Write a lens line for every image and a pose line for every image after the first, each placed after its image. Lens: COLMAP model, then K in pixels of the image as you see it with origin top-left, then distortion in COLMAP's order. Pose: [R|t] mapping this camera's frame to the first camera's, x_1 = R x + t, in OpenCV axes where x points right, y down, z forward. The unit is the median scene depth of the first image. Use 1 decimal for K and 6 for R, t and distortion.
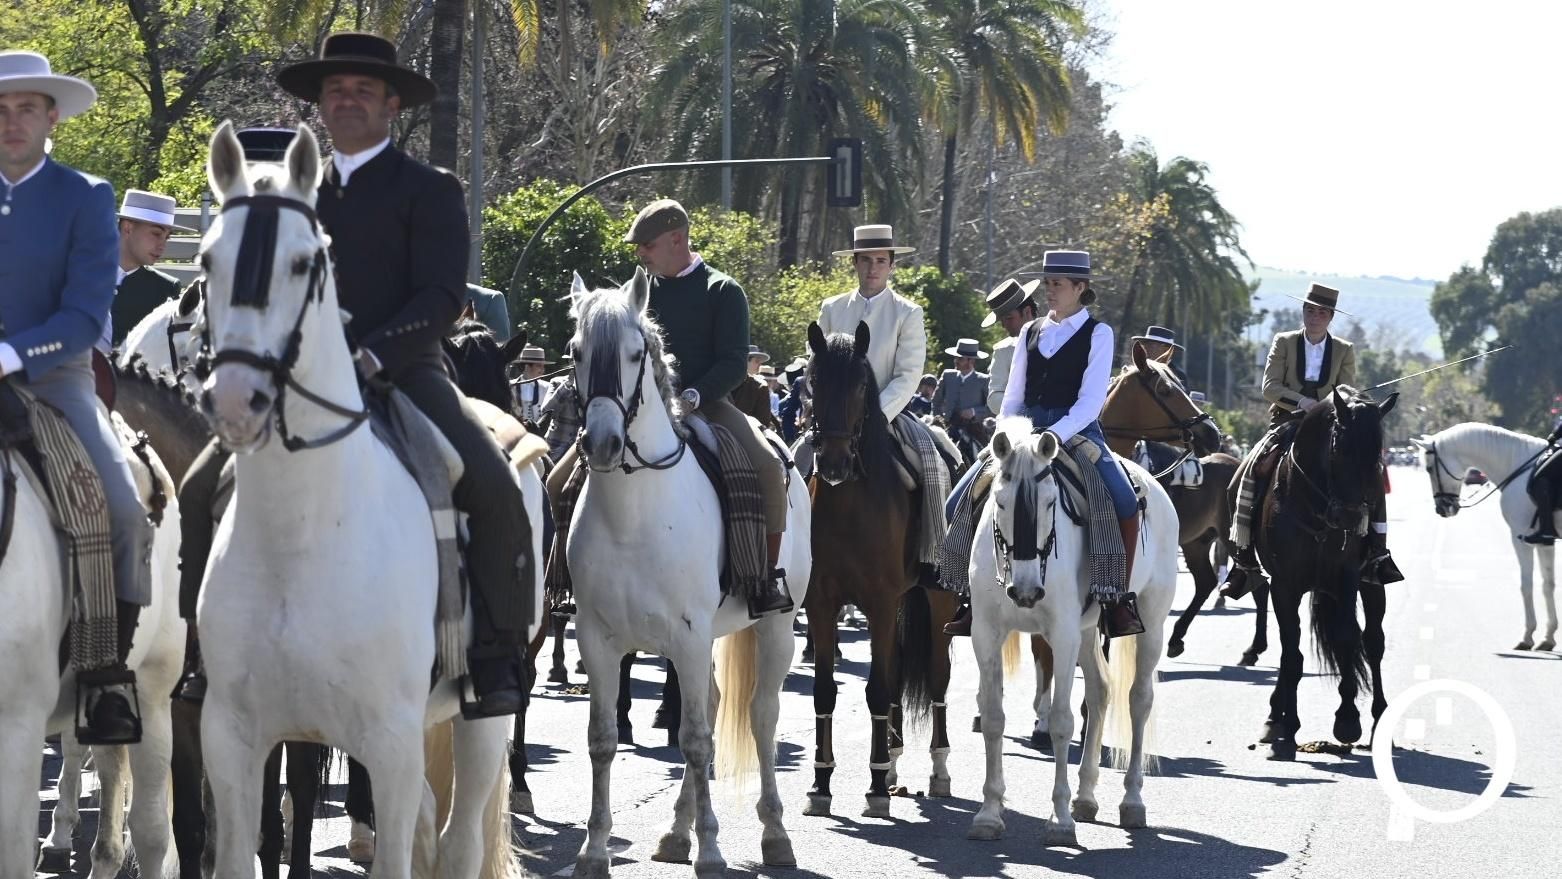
lens RADIAL K [[4661.1, 0, 781.0], [0, 4661.1, 439.5], [0, 0, 1]] dist [0.348424, 0.483060]
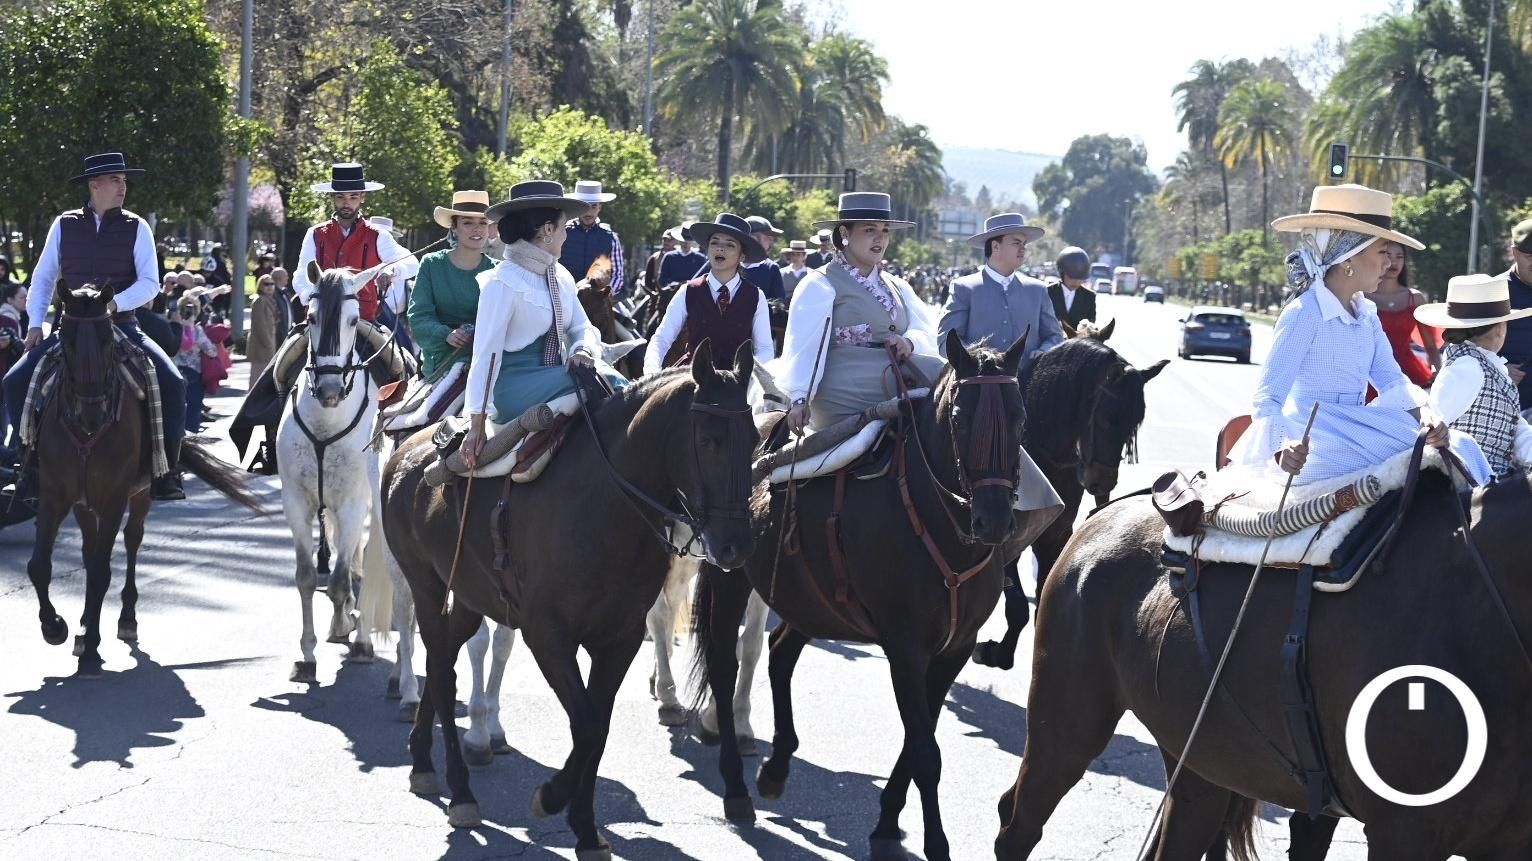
lens RADIAL K [[3256.3, 0, 766.0], [0, 3256.3, 430.5], [0, 0, 1]] dist [0.146013, 0.045827]
pose [[0.997653, 0.031582, 0.060755, -0.031878], [-0.035013, 0.997802, 0.056257, -0.002524], [-0.058845, -0.058252, 0.996566, -0.212841]]
